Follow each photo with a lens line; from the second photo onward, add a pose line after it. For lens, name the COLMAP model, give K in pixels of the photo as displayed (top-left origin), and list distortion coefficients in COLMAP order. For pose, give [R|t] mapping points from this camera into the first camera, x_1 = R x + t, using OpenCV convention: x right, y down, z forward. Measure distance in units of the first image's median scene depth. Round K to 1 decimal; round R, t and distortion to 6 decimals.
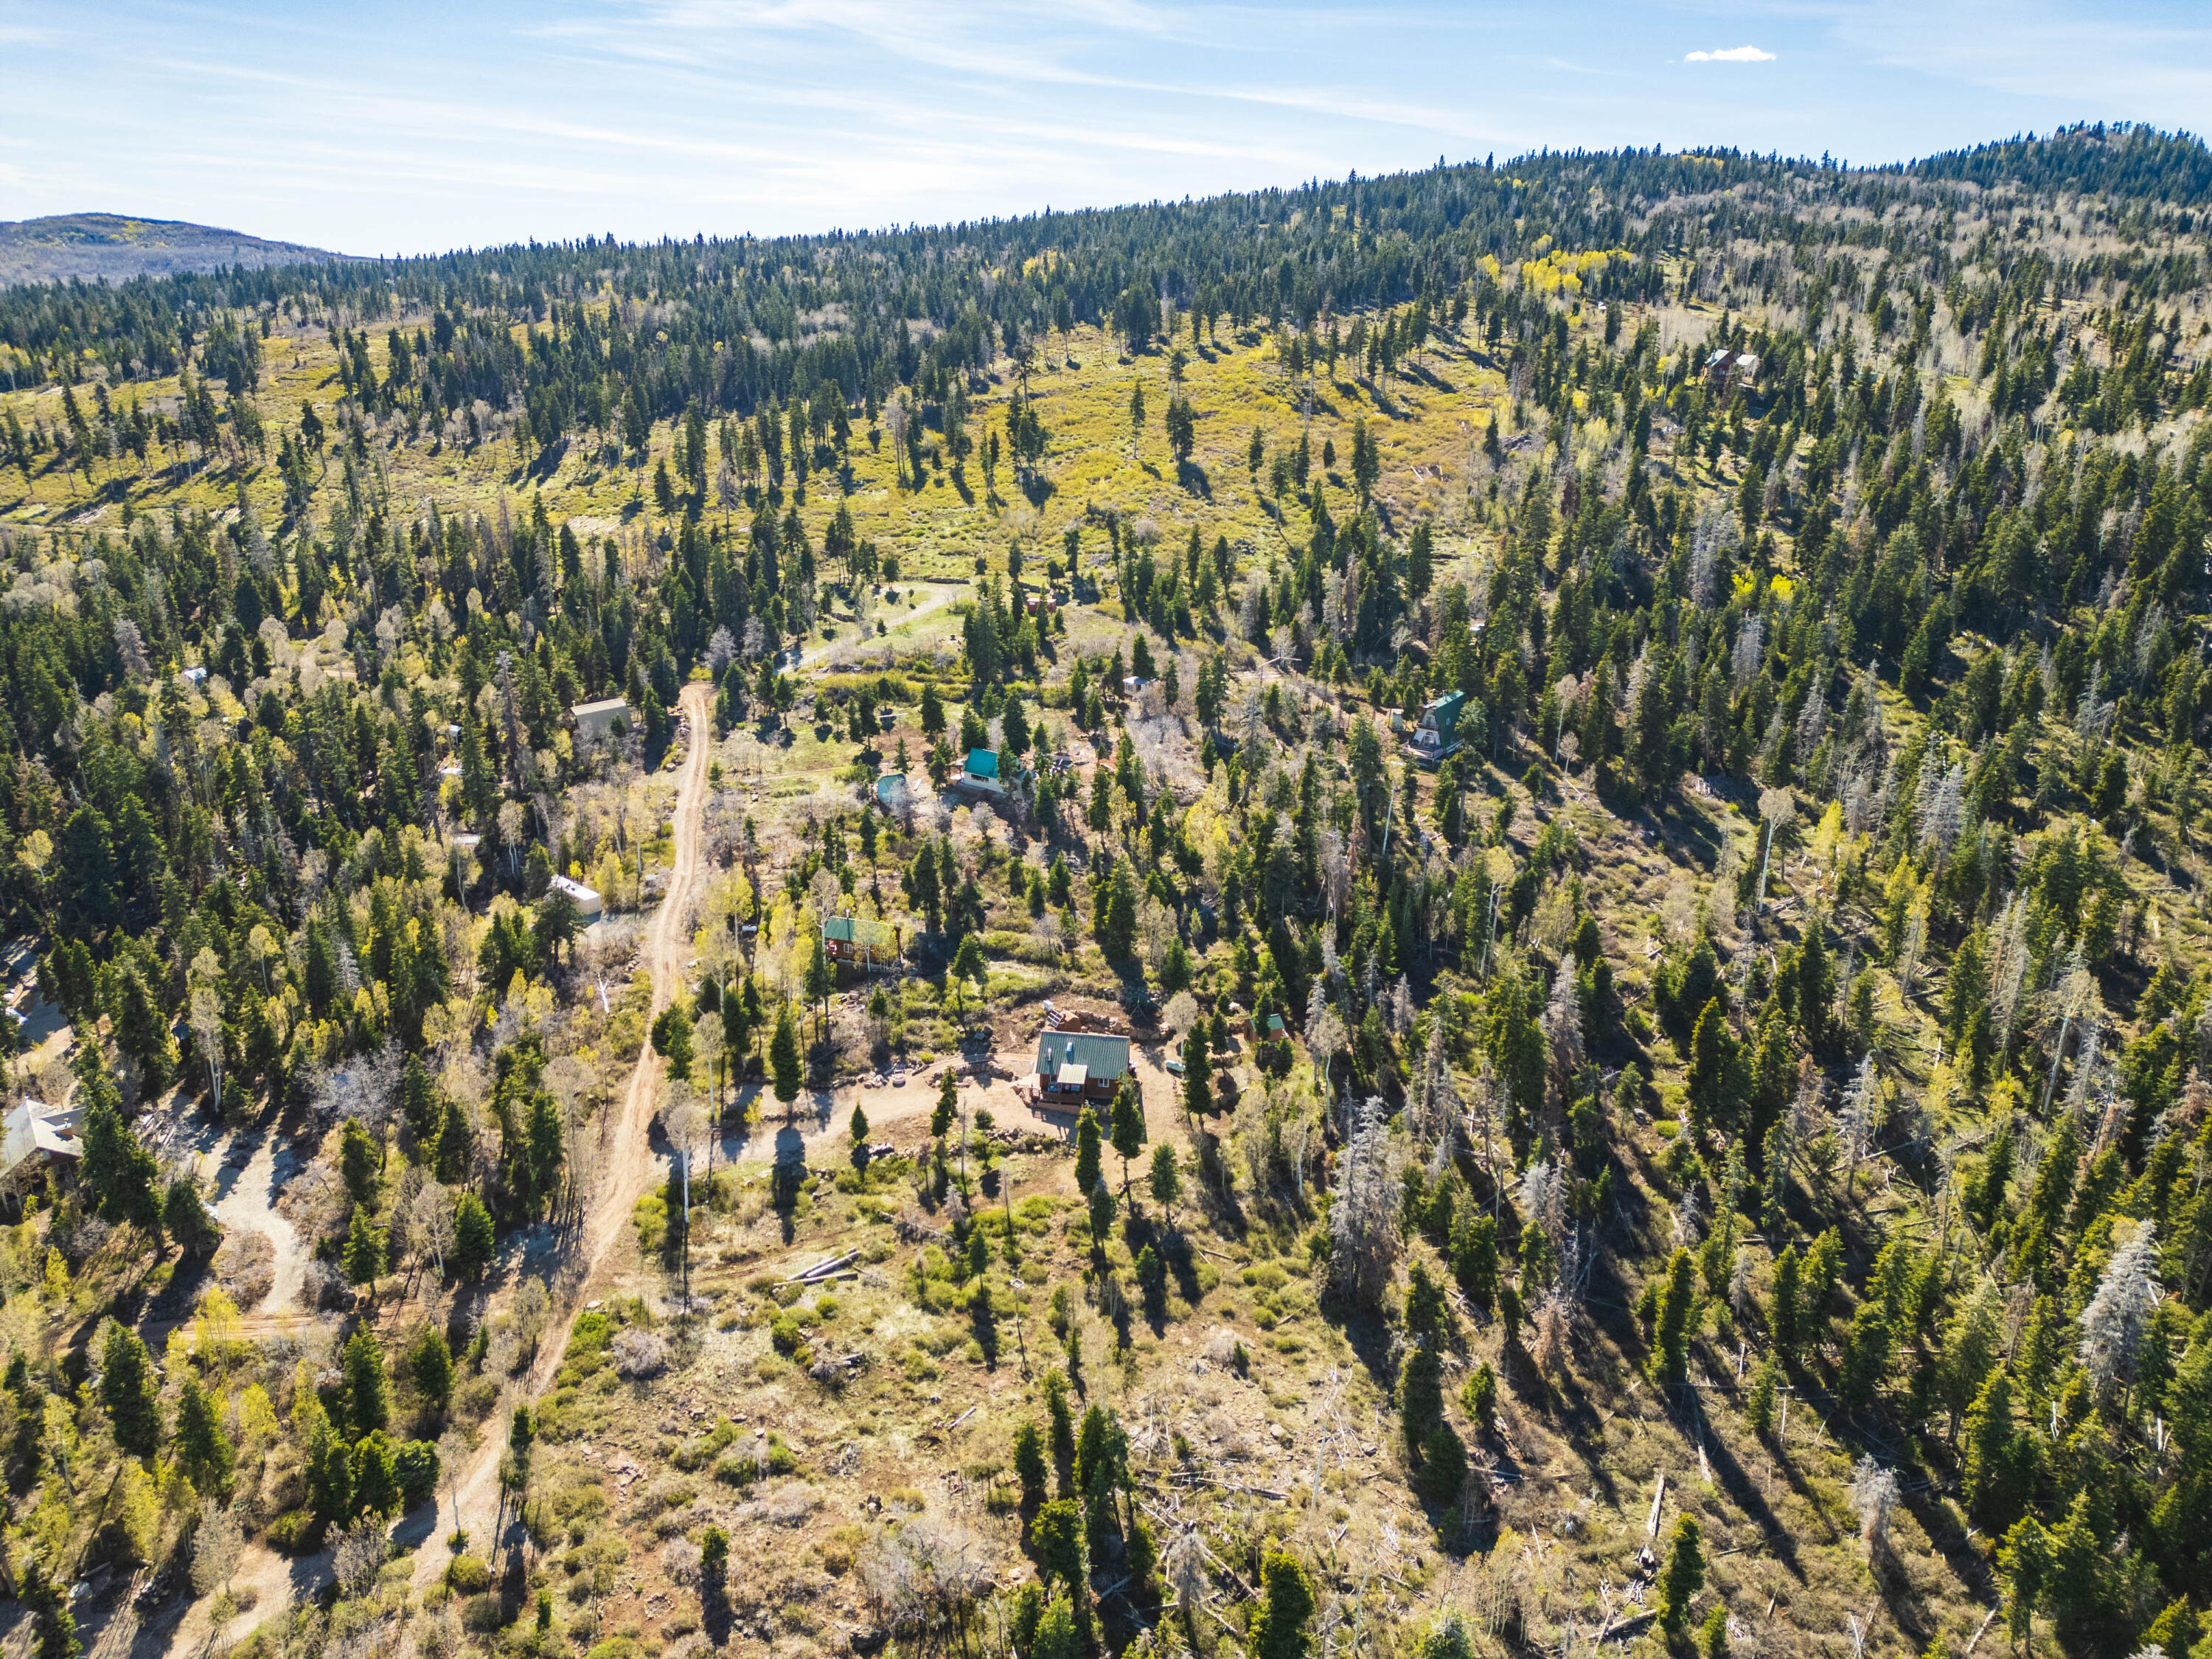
lens RADIAL K [[1549.0, 0, 1107.3], [0, 1549.0, 830.1], [0, 0, 1]] dist [0.081657, -0.074343]
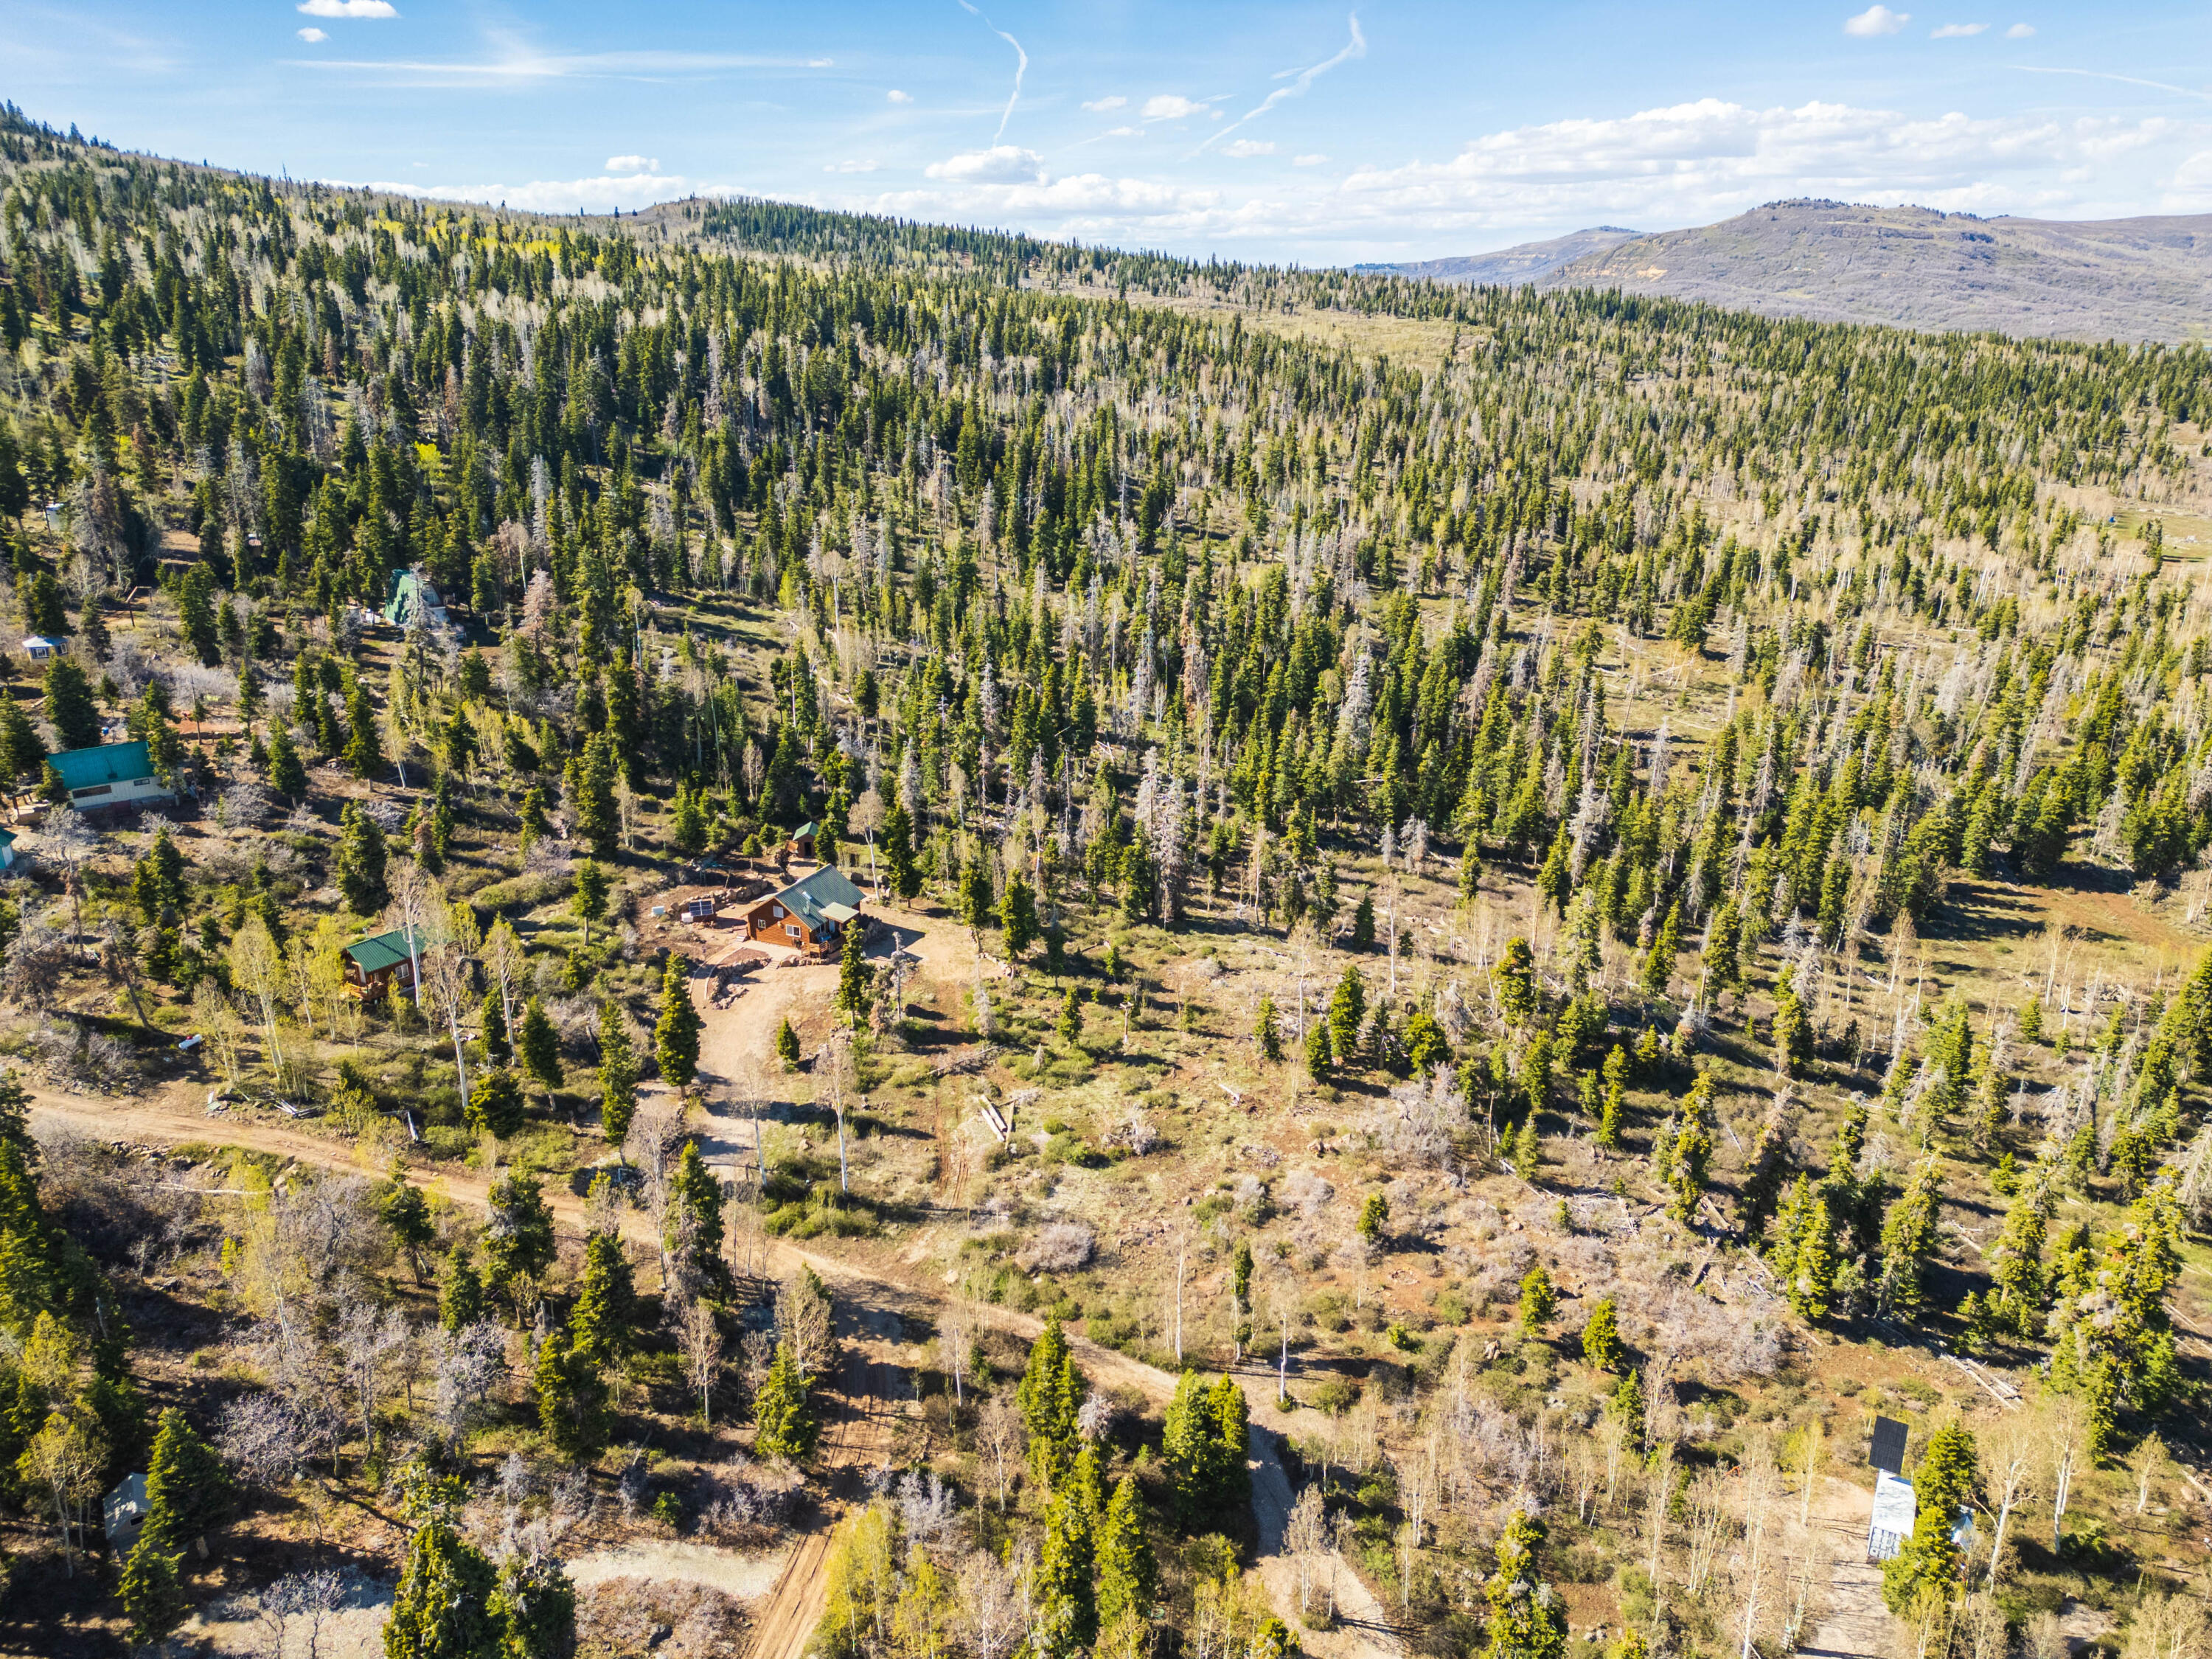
lens RADIAL K [[1549.0, 0, 1111.4], [0, 1549.0, 838.4], [0, 0, 1]] dist [0.081657, -0.074343]
pose [[0.290202, -0.339105, 0.894869, -0.848643], [0.318563, 0.916011, 0.243808, -0.061803], [-0.902386, 0.214318, 0.373854, 0.530814]]
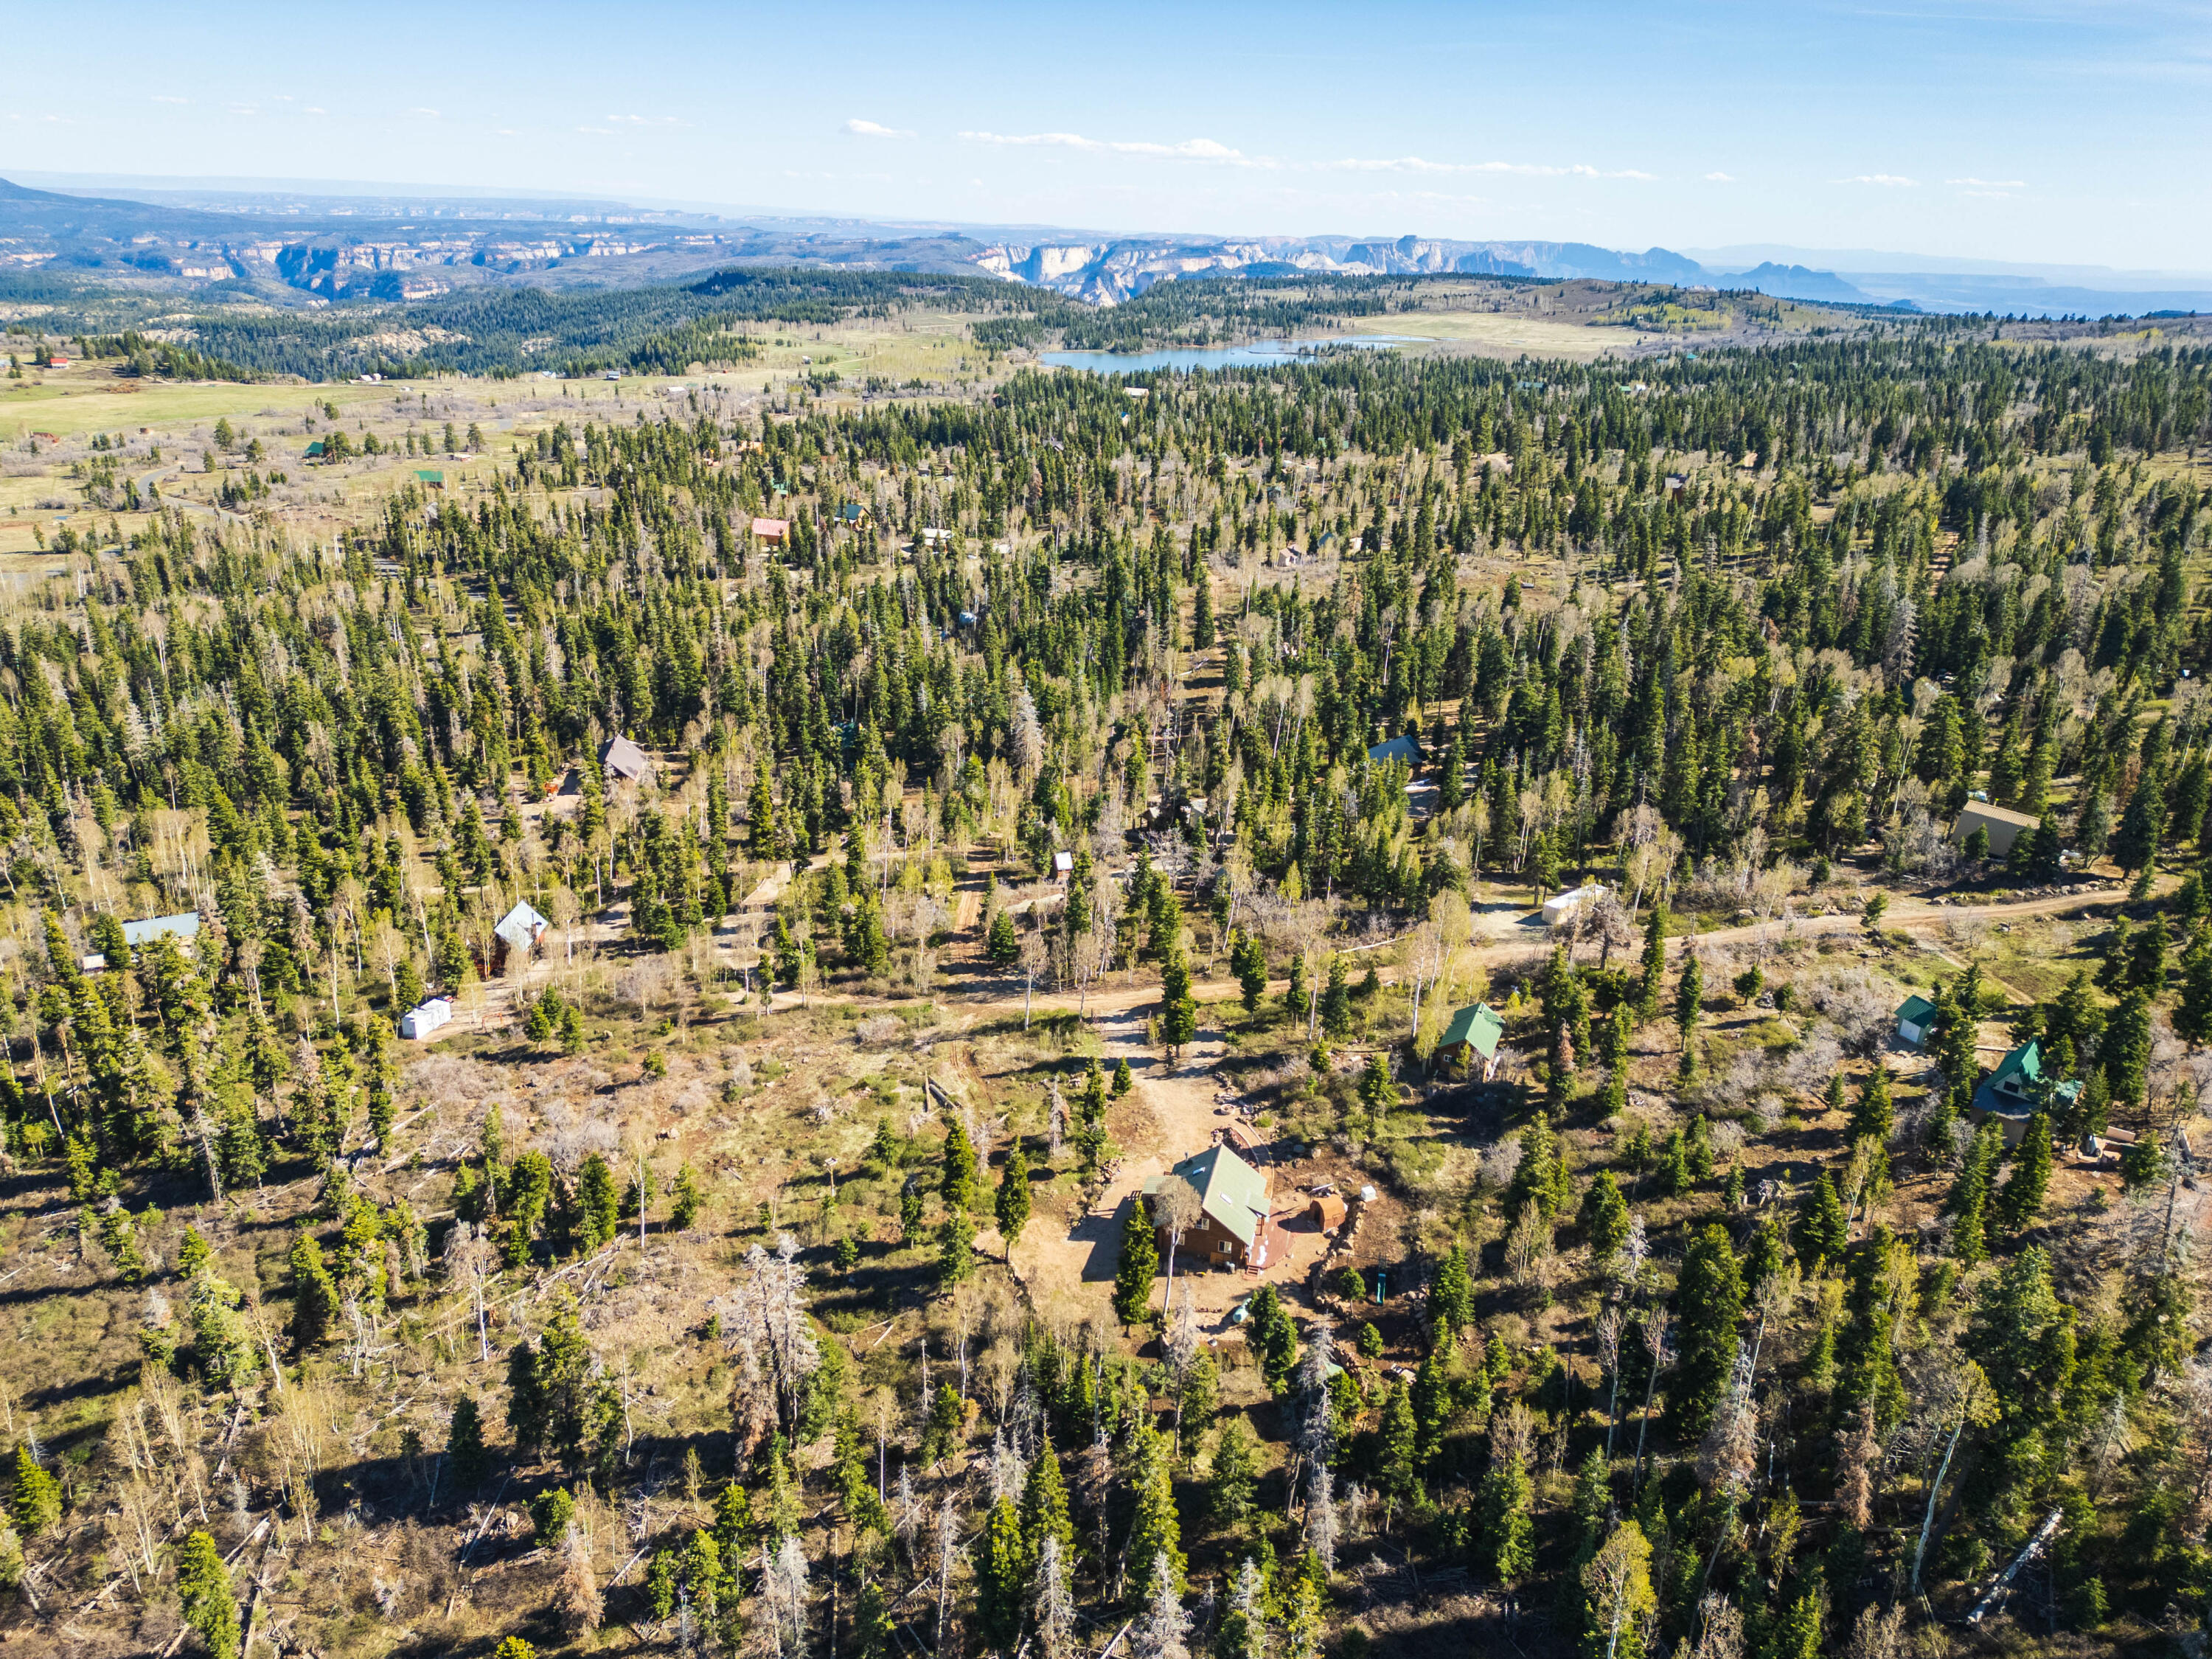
lens RADIAL K [[1549.0, 0, 1106.7], [0, 1549.0, 812.5], [0, 0, 1]] dist [0.081657, -0.074343]
pose [[-0.123101, 0.334278, -0.934401, 0.733680], [-0.366907, 0.859516, 0.355825, -0.315788], [0.922077, 0.386641, 0.016841, 0.946137]]
